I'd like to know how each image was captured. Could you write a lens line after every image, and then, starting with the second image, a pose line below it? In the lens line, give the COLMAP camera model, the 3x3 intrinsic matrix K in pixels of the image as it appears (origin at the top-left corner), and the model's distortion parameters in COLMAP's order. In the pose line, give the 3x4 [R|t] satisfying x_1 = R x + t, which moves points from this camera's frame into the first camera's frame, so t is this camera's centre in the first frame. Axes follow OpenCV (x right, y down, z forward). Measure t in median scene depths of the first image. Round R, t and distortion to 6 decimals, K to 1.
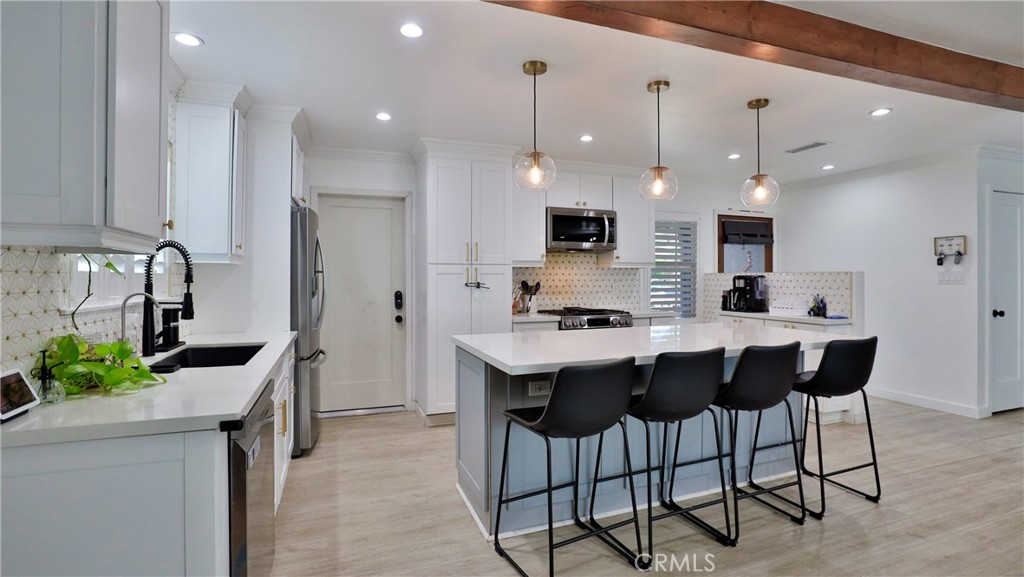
lens RADIAL K [[482.2, 0, 513.1], [0, 482.2, 279.2], [0, 0, 1]] dist [-0.021455, 0.000052]
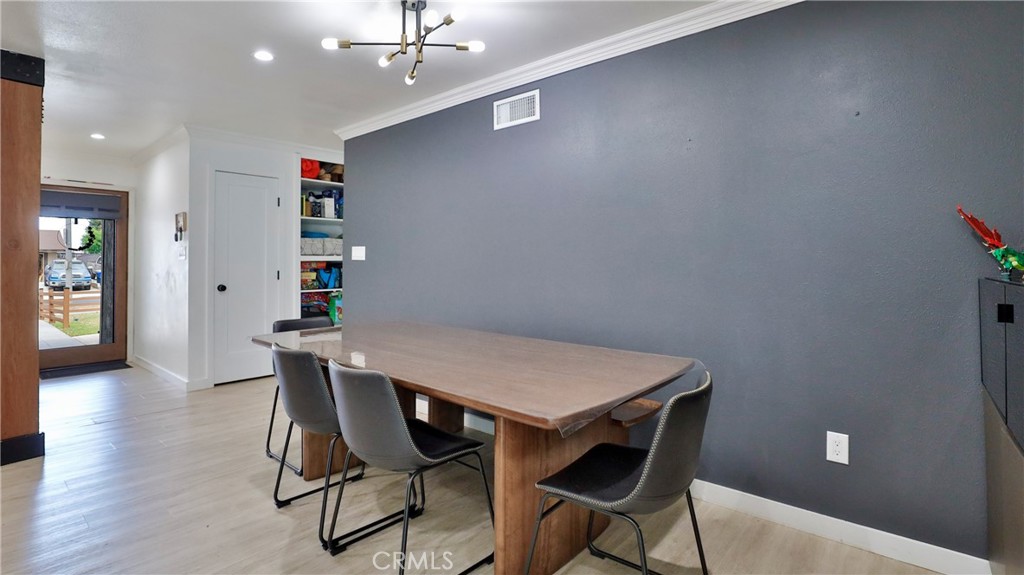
lens RADIAL K [[485.2, 0, 512.3], [0, 485.2, 256.8], [0, 0, 1]] dist [-0.021930, 0.000009]
pose [[0.873861, 0.006768, 0.486129, 1.041849], [0.000575, 0.999888, -0.014954, 0.018643], [-0.486175, 0.013348, 0.873759, -0.243403]]
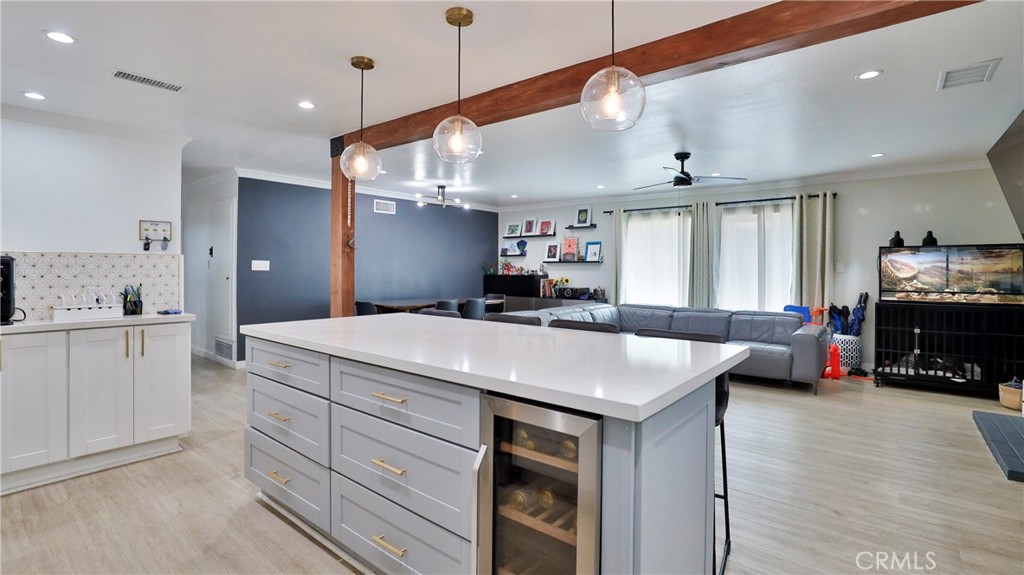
lens RADIAL K [[475.9, 0, 507.4], [0, 475.9, 267.5], [0, 0, 1]] dist [-0.029704, -0.000009]
pose [[-0.507257, 0.003557, 0.861787, -0.246873], [0.000620, 0.999993, -0.003762, 0.007618], [-0.861795, -0.001374, -0.507256, 0.851293]]
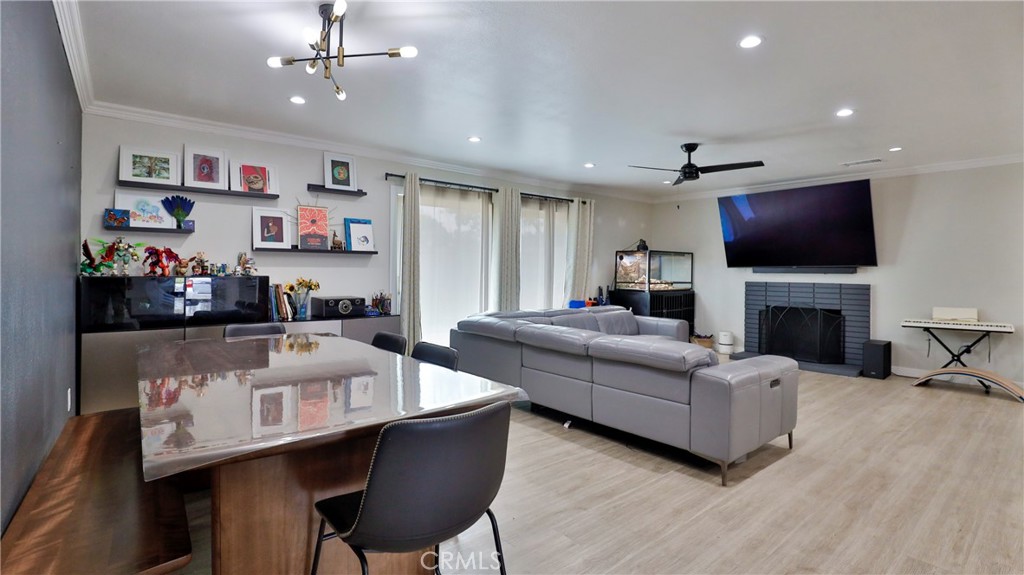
lens RADIAL K [[475.9, 0, 507.4], [0, 475.9, 267.5], [0, 0, 1]] dist [-0.029704, -0.000009]
pose [[-0.943807, -0.005795, -0.330446, 1.191833], [-0.005855, 0.999983, -0.000813, 0.012613], [0.330445, 0.001167, -0.943825, 0.787632]]
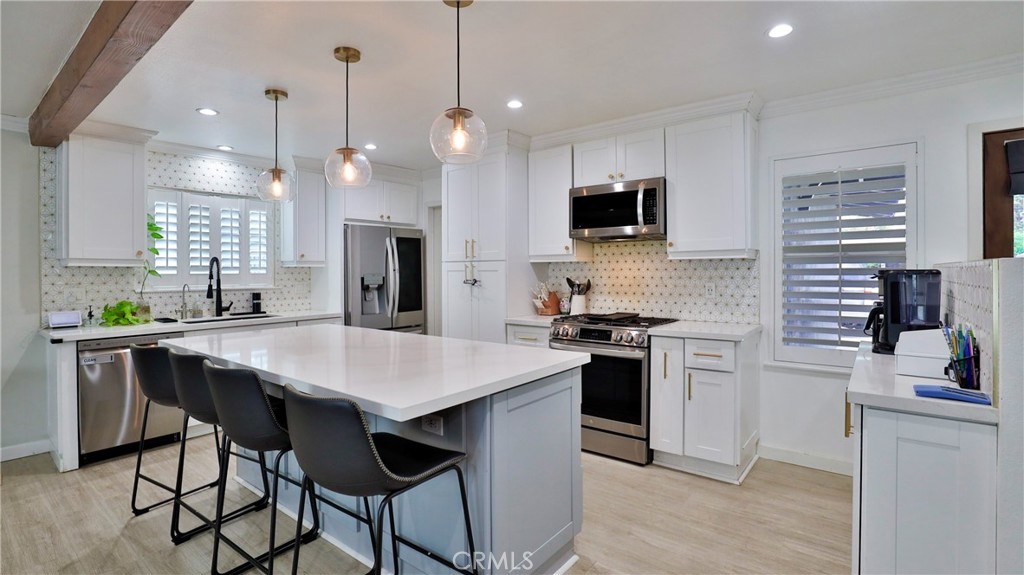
lens RADIAL K [[469.9, 0, 509.2], [0, 469.9, 276.1], [0, 0, 1]] dist [-0.021460, 0.000256]
pose [[0.517100, 0.005543, -0.855907, 0.752275], [0.003370, 0.999958, 0.008512, -0.007930], [0.855919, -0.007286, 0.517059, 0.527176]]
